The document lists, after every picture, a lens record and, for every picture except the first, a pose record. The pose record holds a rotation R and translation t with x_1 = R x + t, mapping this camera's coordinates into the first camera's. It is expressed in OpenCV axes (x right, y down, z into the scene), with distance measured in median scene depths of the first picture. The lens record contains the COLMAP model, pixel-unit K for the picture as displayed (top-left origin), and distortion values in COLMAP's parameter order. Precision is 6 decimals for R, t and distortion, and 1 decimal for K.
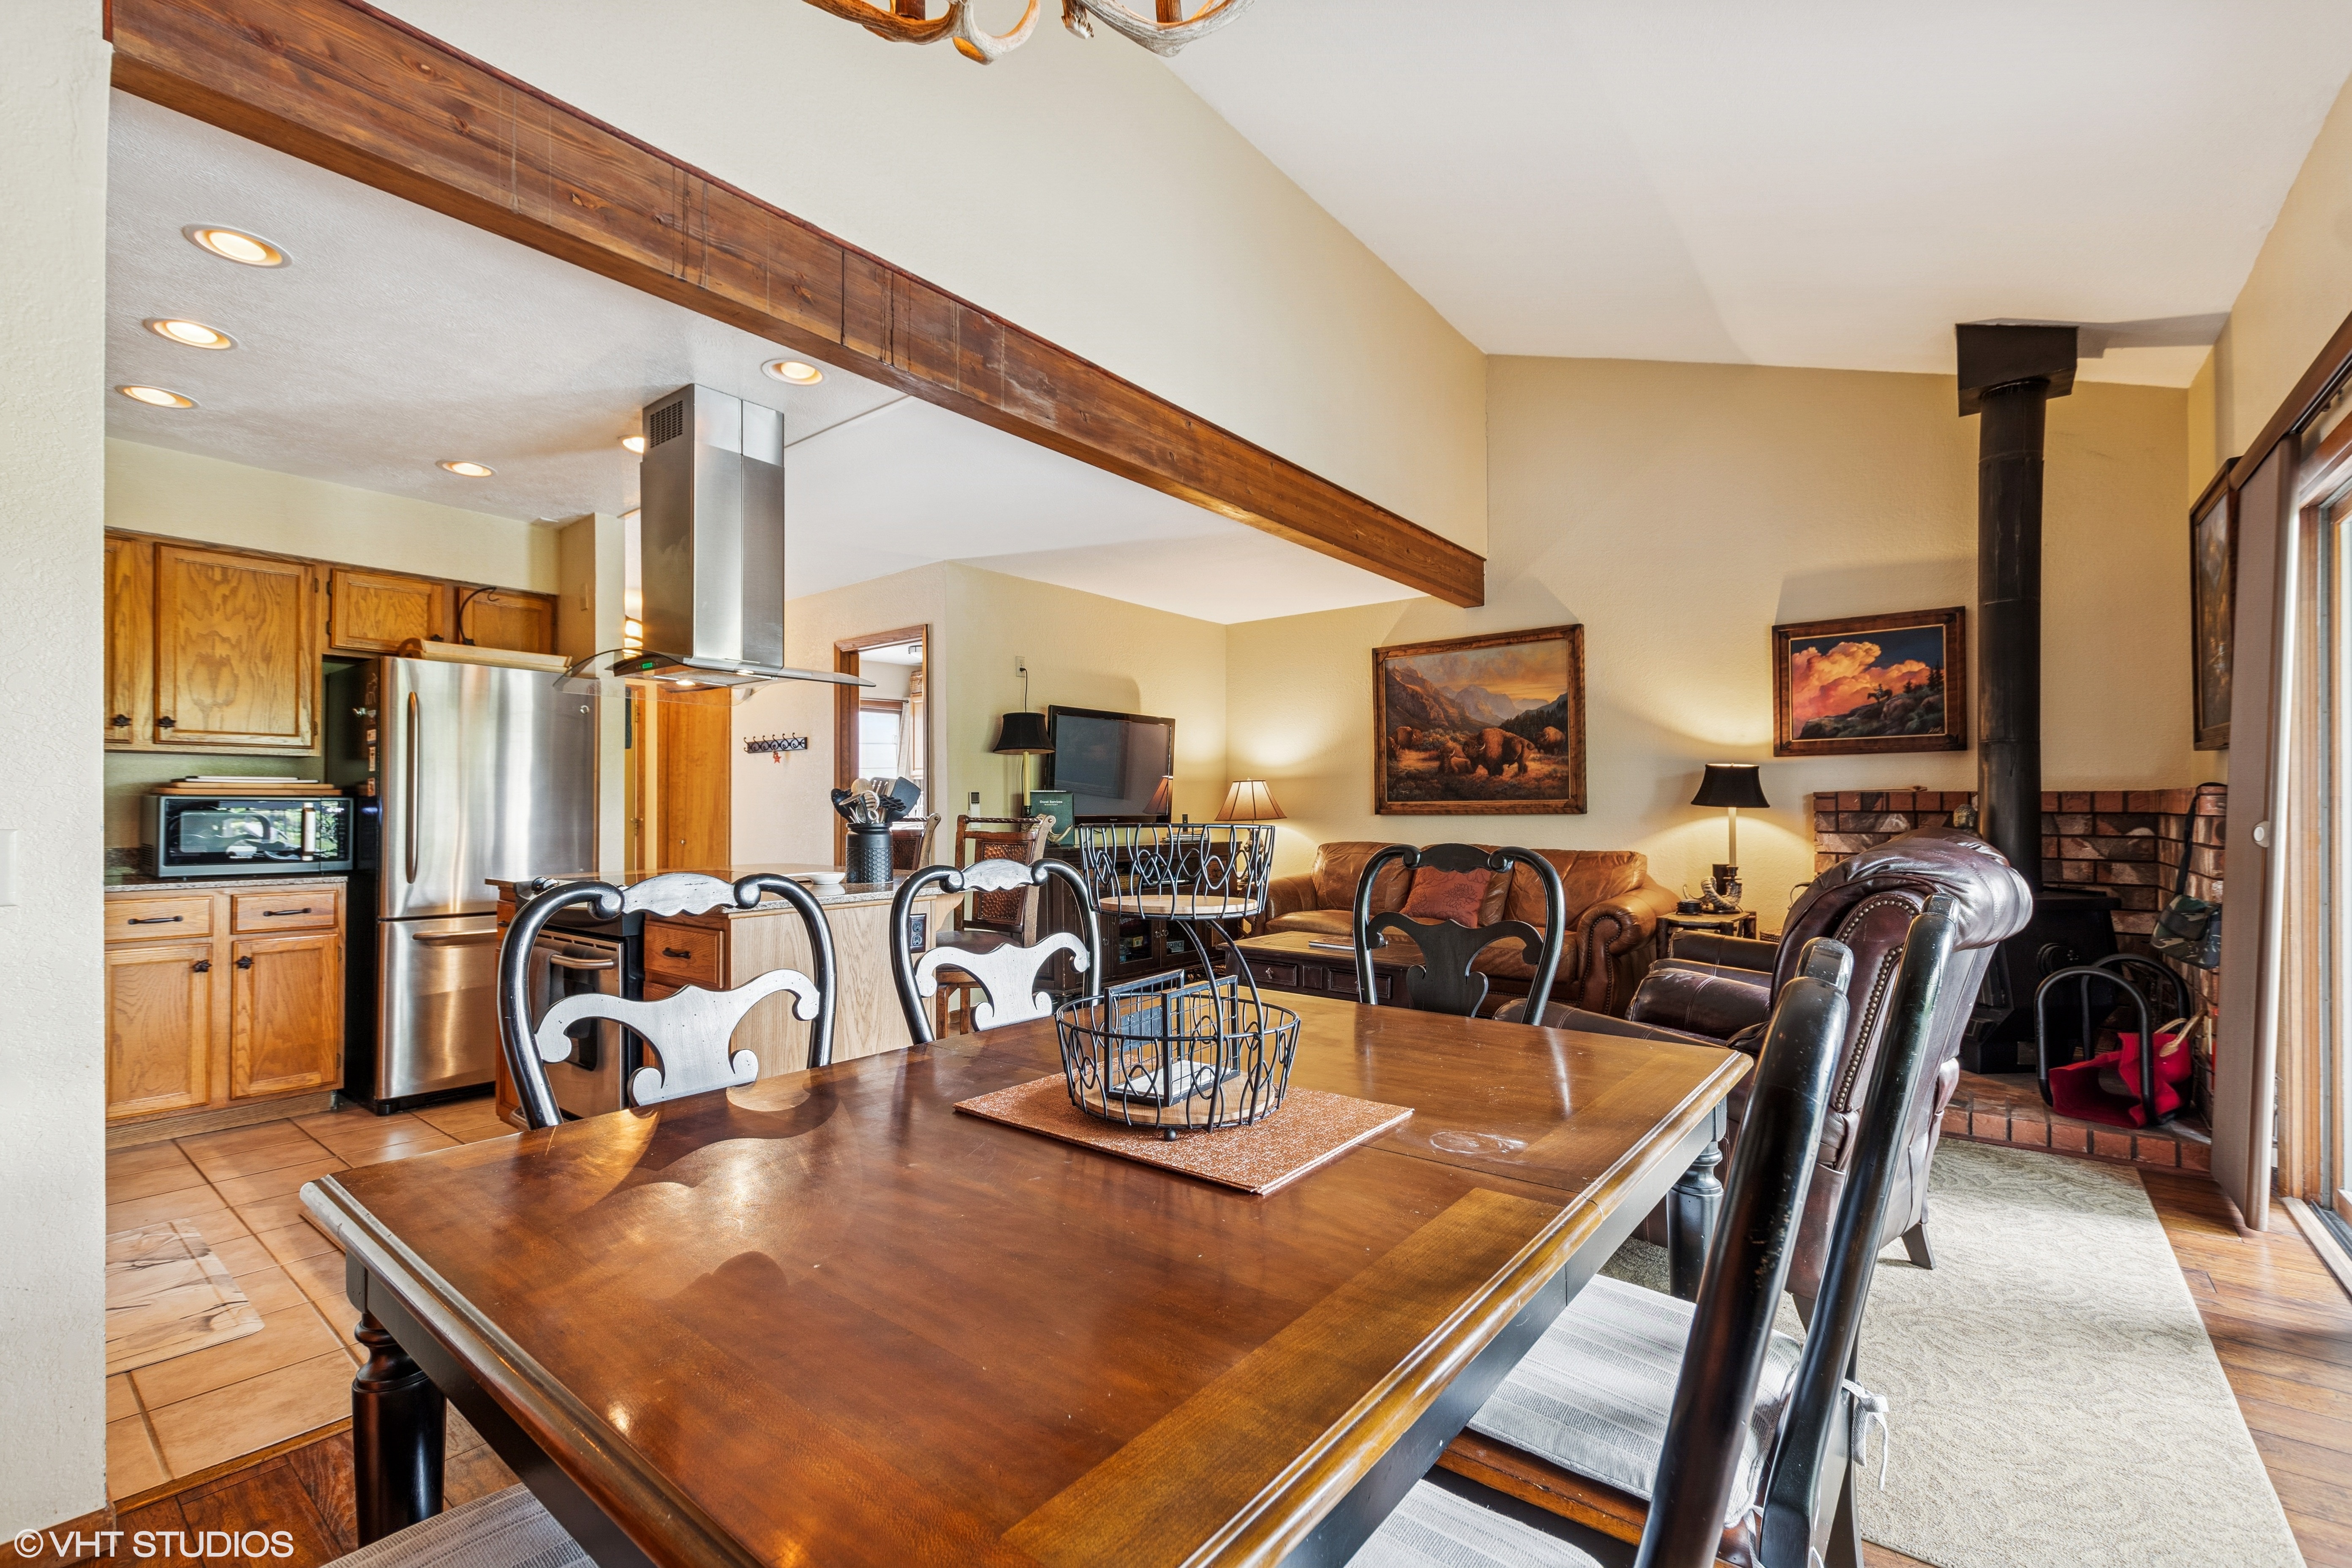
lens RADIAL K [[1027.6, 0, 1176.1], [0, 1027.6, 800.5], [0, 0, 1]] dist [0.010453, -0.004398]
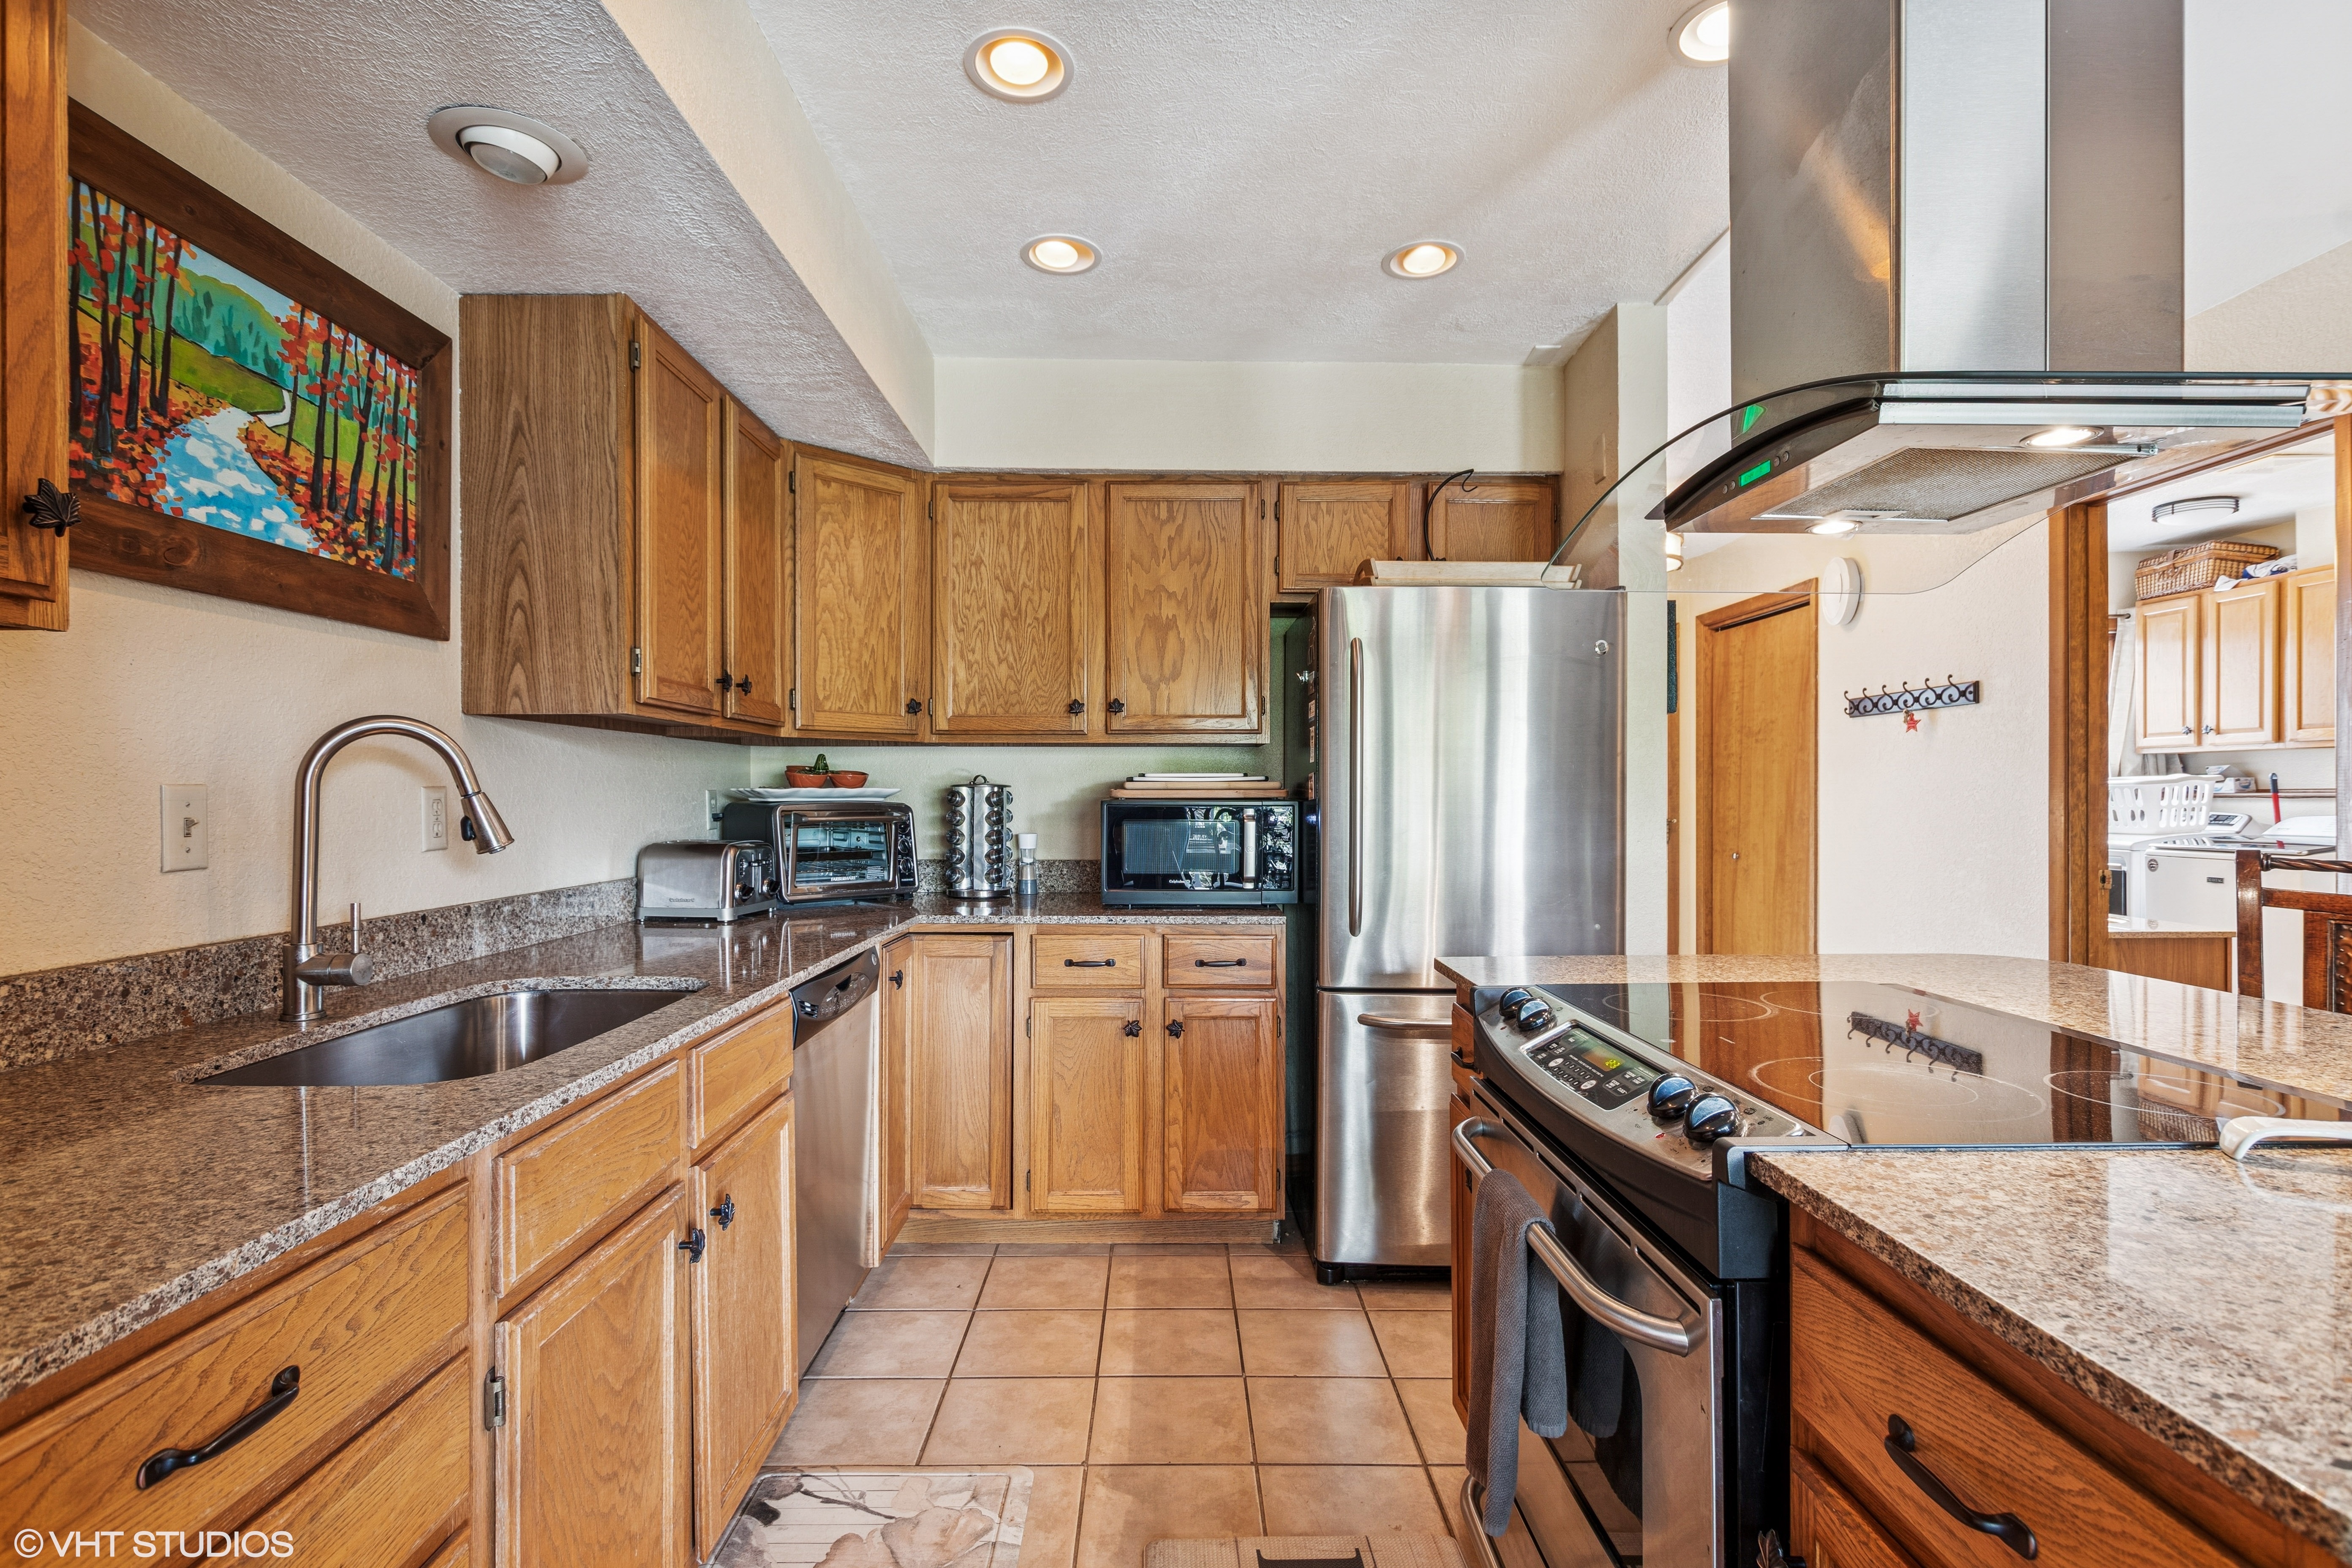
lens RADIAL K [[1118.7, 0, 1191.9], [0, 1118.7, 794.5], [0, 0, 1]] dist [-0.003645, -0.000499]
pose [[0.644586, 0.001965, -0.764529, -0.208872], [0.006304, 0.999949, 0.007886, -0.010614], [0.764506, -0.009903, 0.644541, 0.361006]]
